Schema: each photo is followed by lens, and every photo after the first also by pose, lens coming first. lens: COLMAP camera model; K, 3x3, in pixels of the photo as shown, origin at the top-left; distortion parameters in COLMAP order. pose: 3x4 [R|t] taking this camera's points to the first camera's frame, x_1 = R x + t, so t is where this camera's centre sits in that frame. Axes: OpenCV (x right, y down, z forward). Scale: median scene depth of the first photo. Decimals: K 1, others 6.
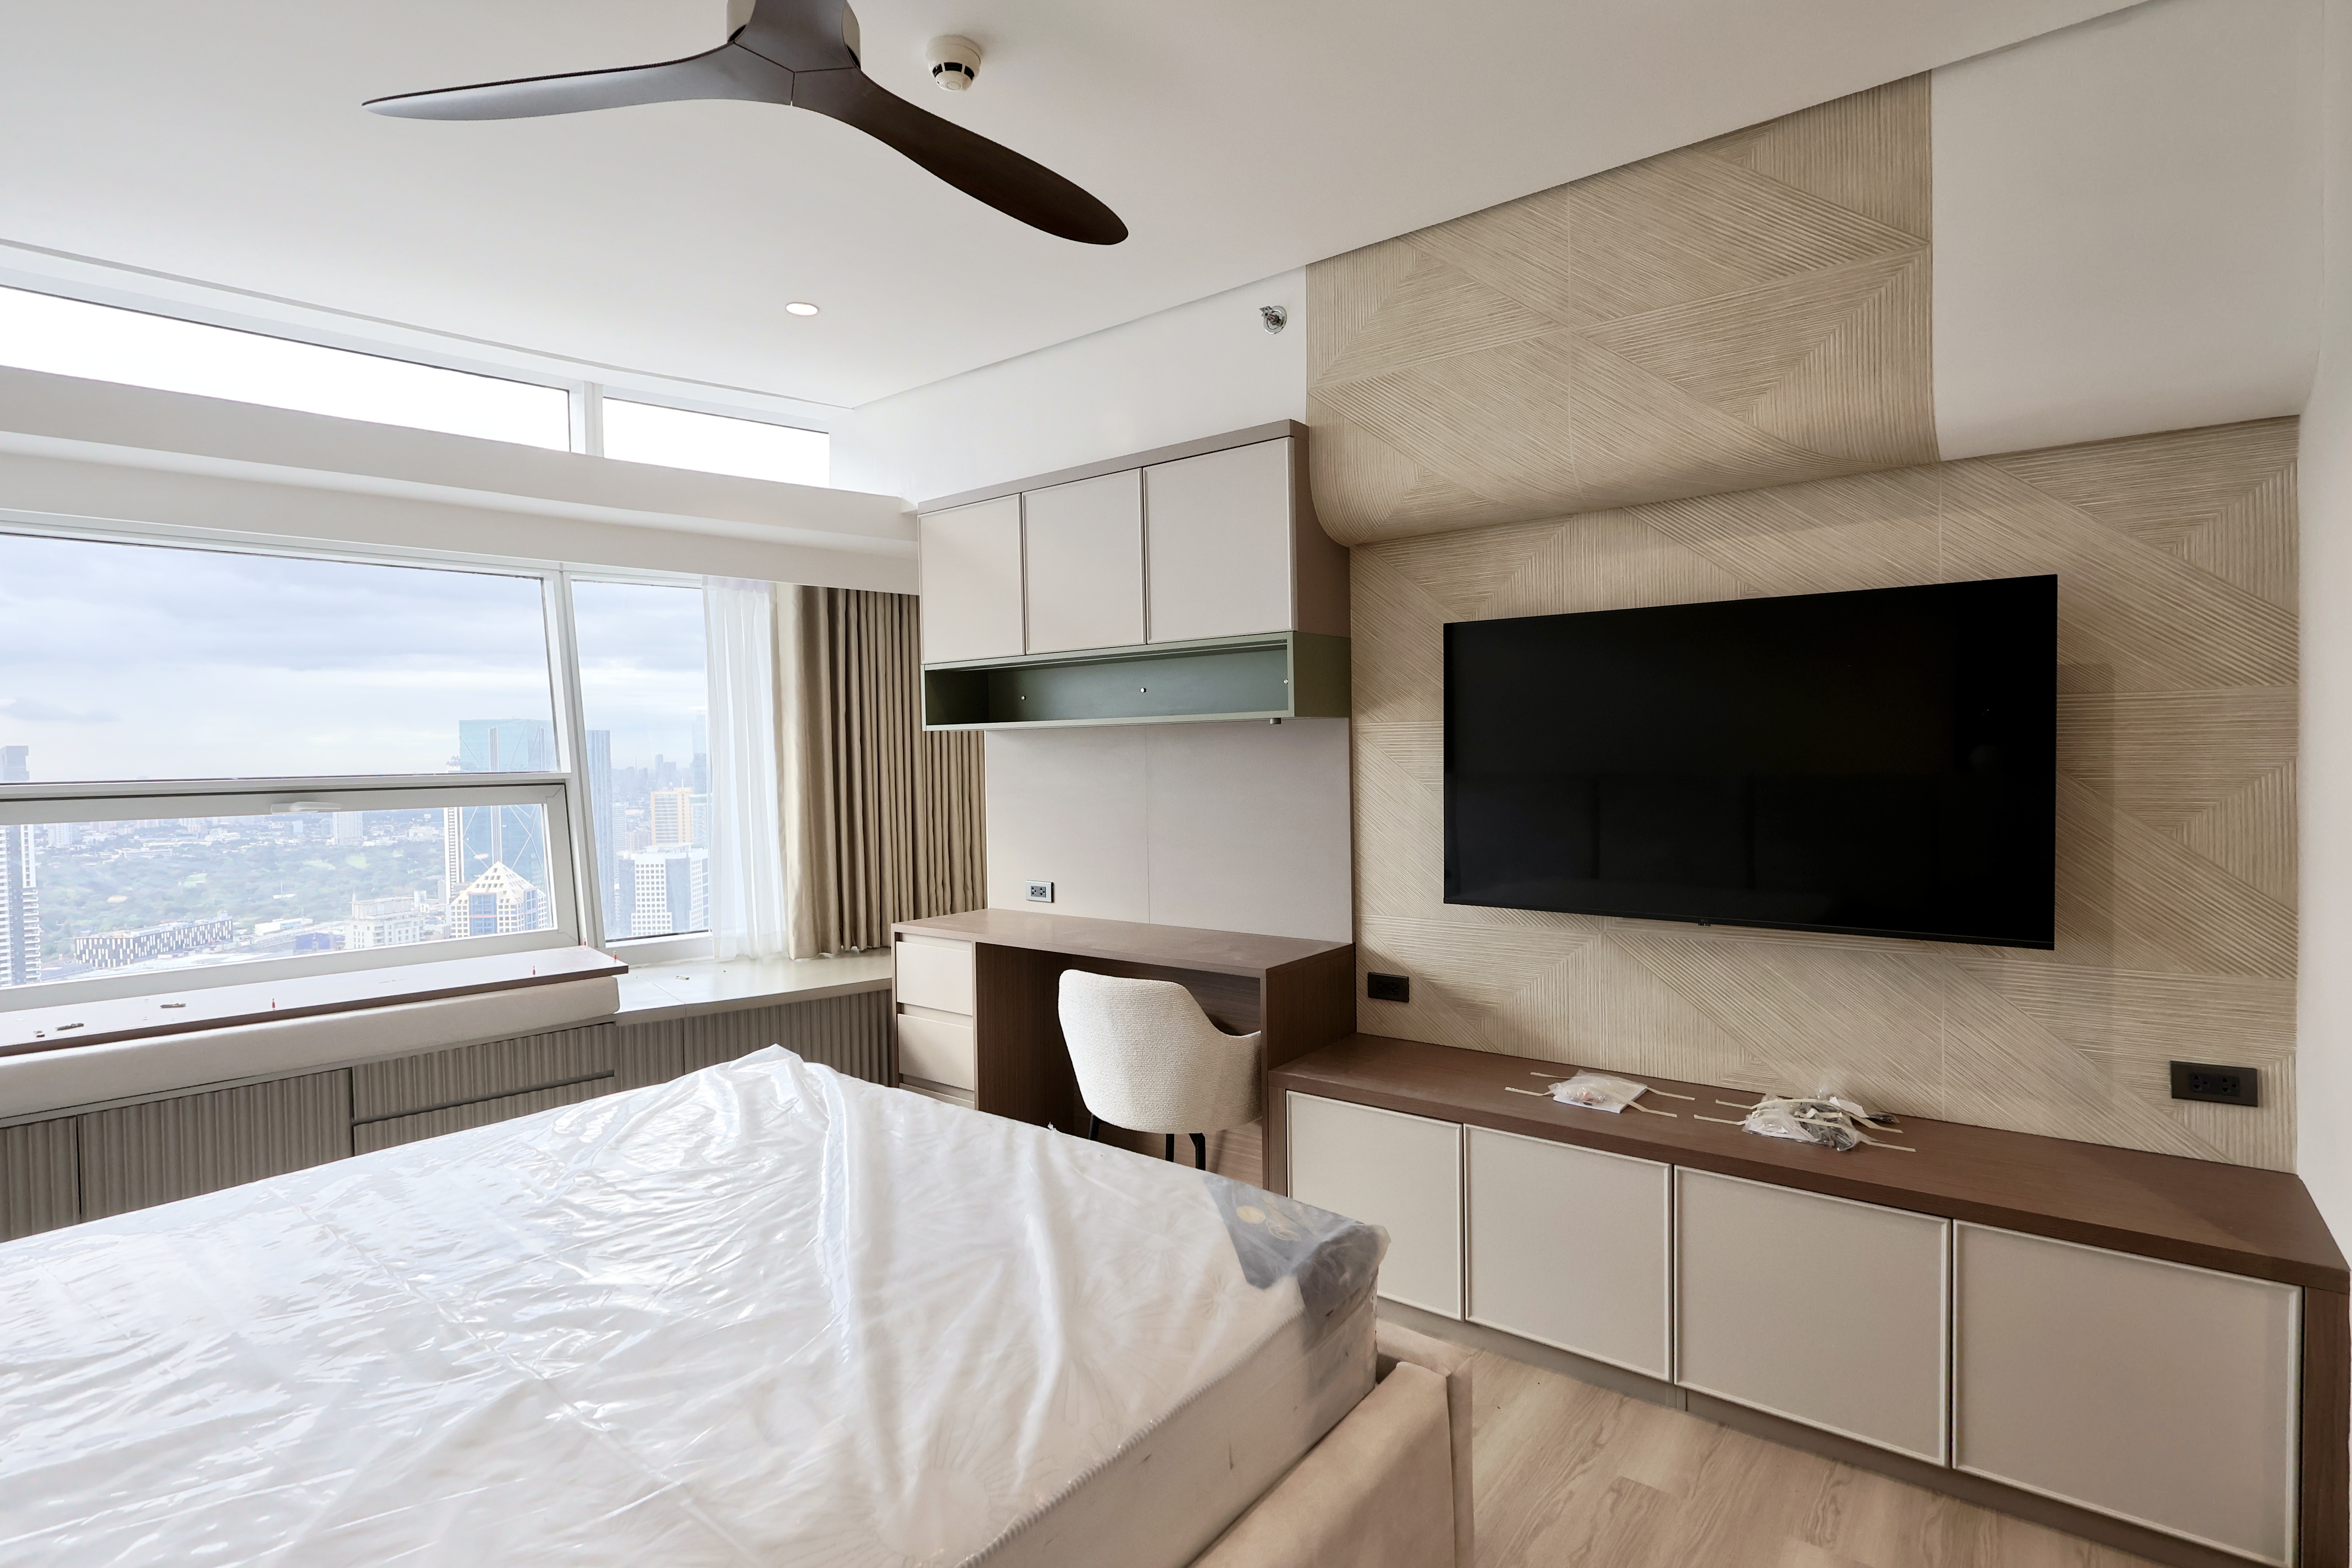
lens RADIAL K [[1143.6, 0, 1171.0], [0, 1143.6, 780.8], [0, 0, 1]] dist [-0.007803, 0.000241]
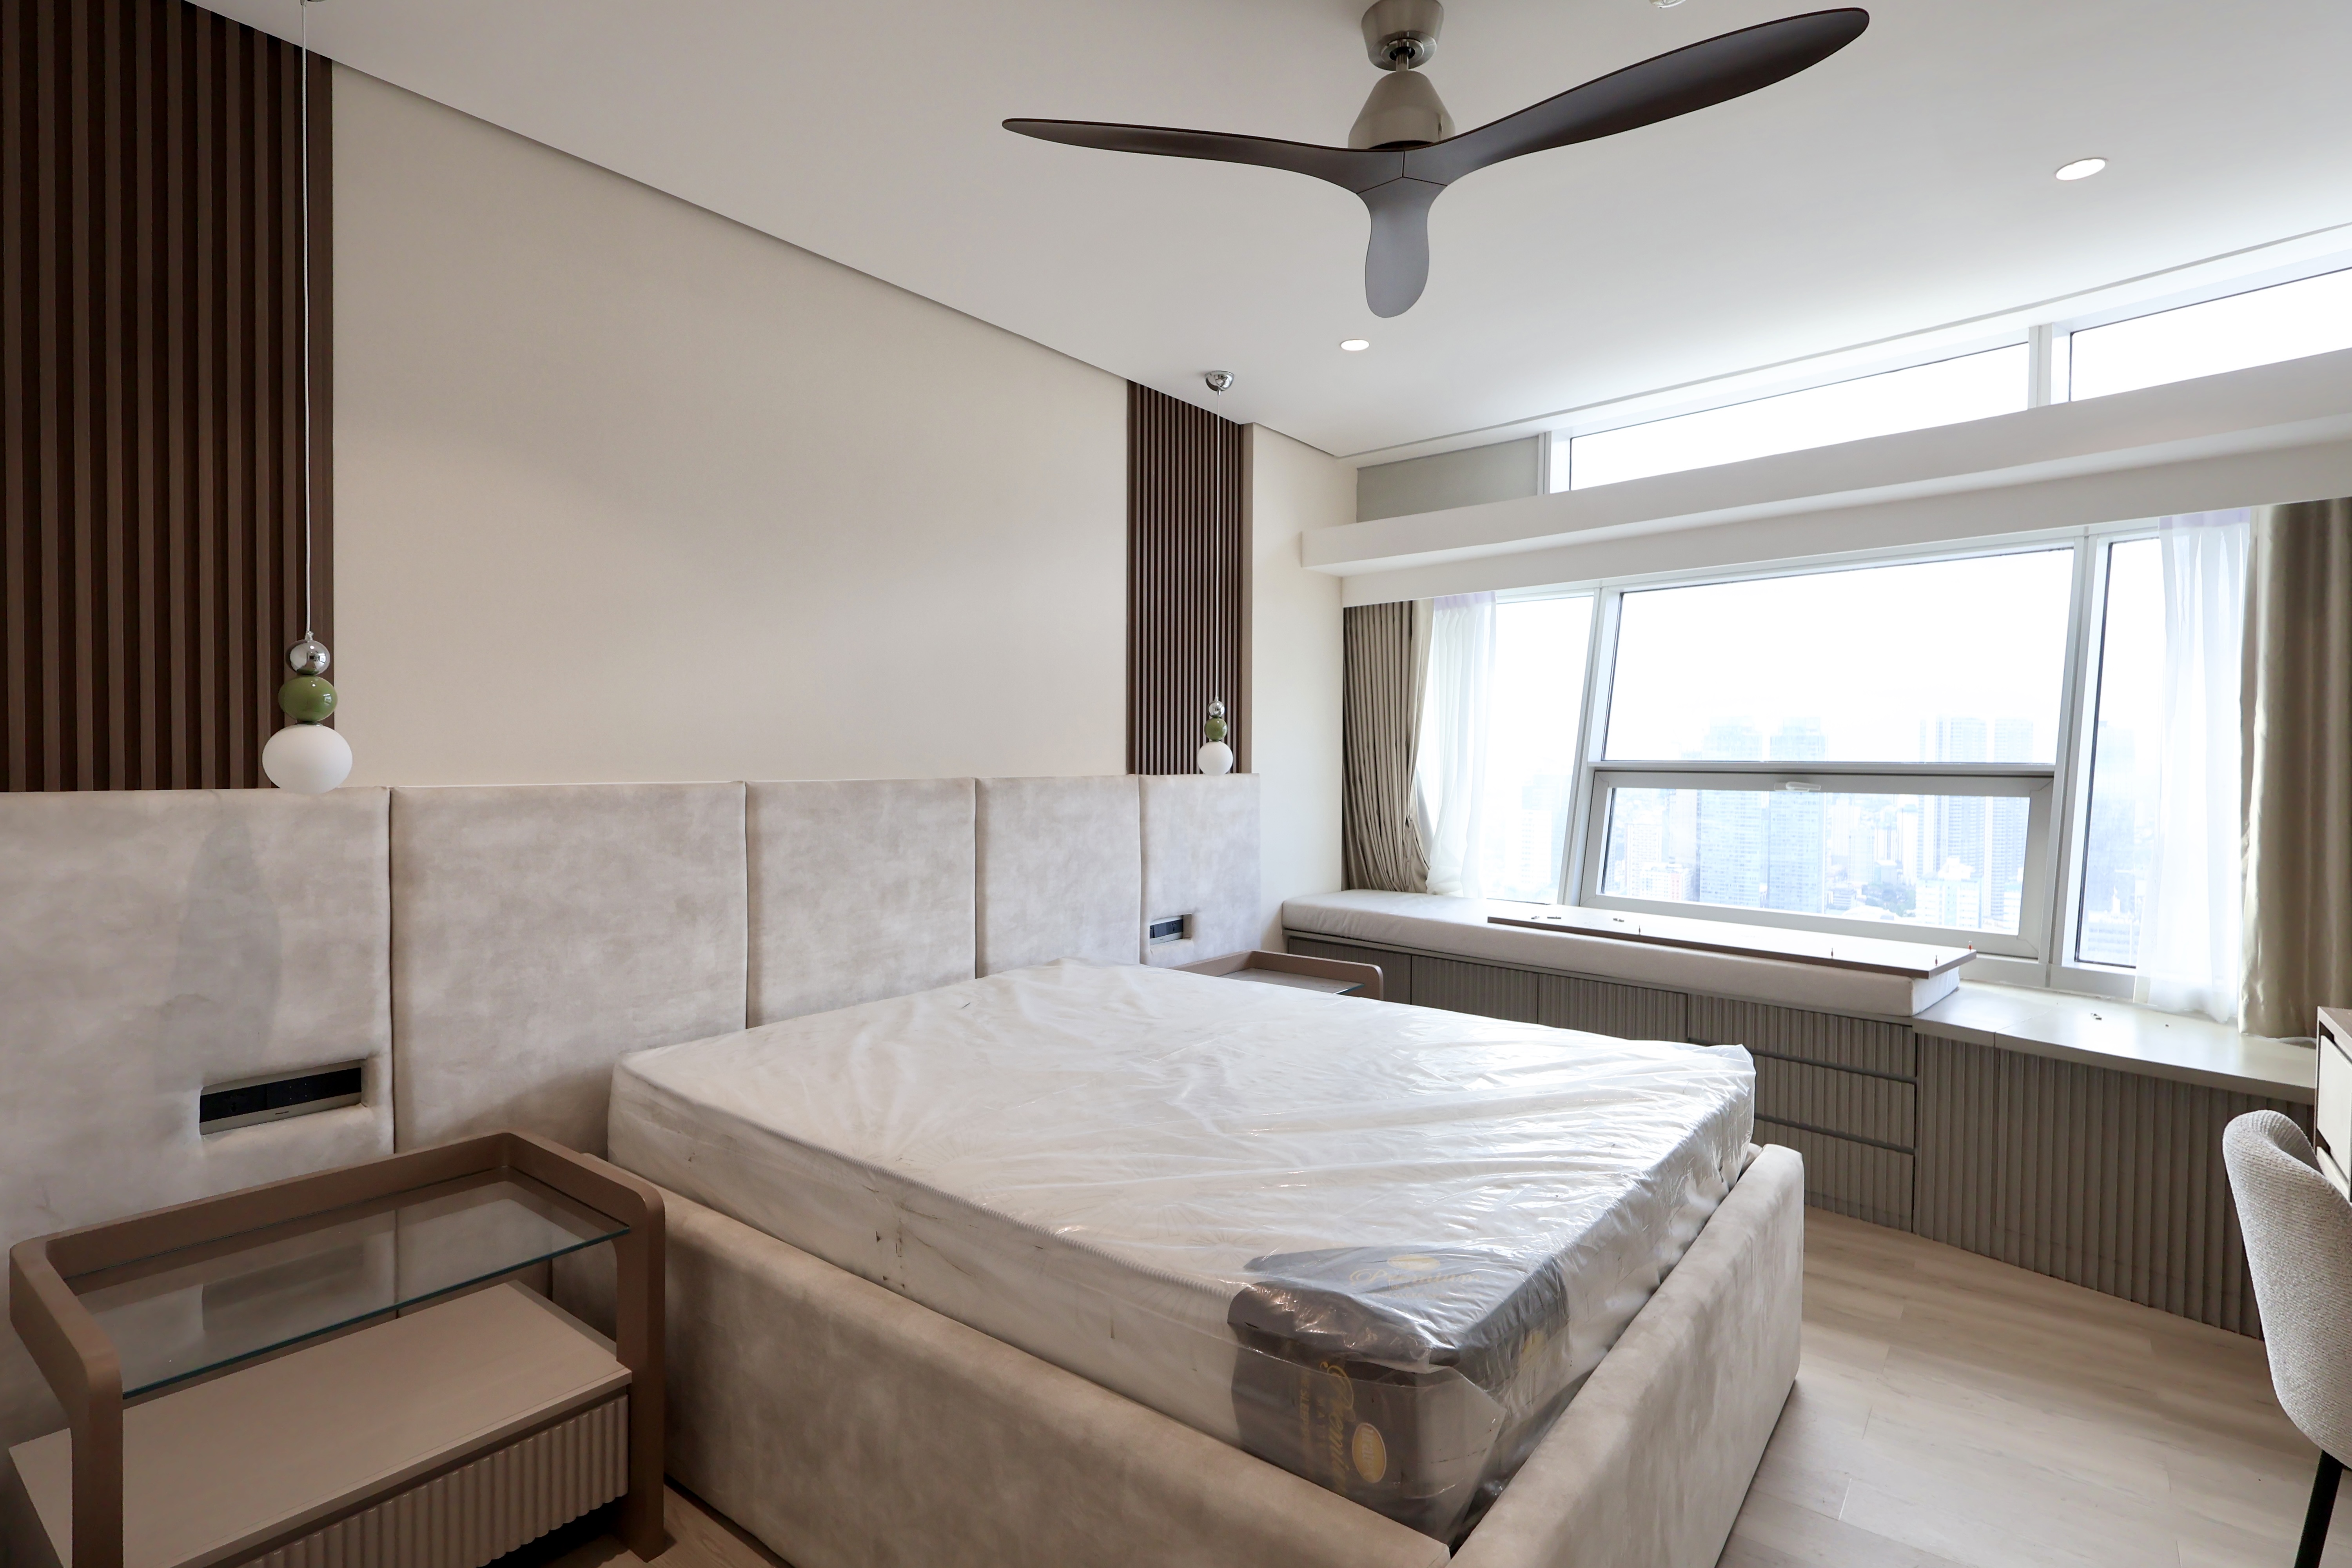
lens RADIAL K [[1143.6, 0, 1171.0], [0, 1143.6, 780.8], [0, 0, 1]] dist [-0.007803, 0.000241]
pose [[-0.004489, 0.037767, -0.999276, 0.388835], [-0.027894, 0.998893, 0.037878, -0.009119], [0.999601, 0.028044, -0.003431, 0.331756]]
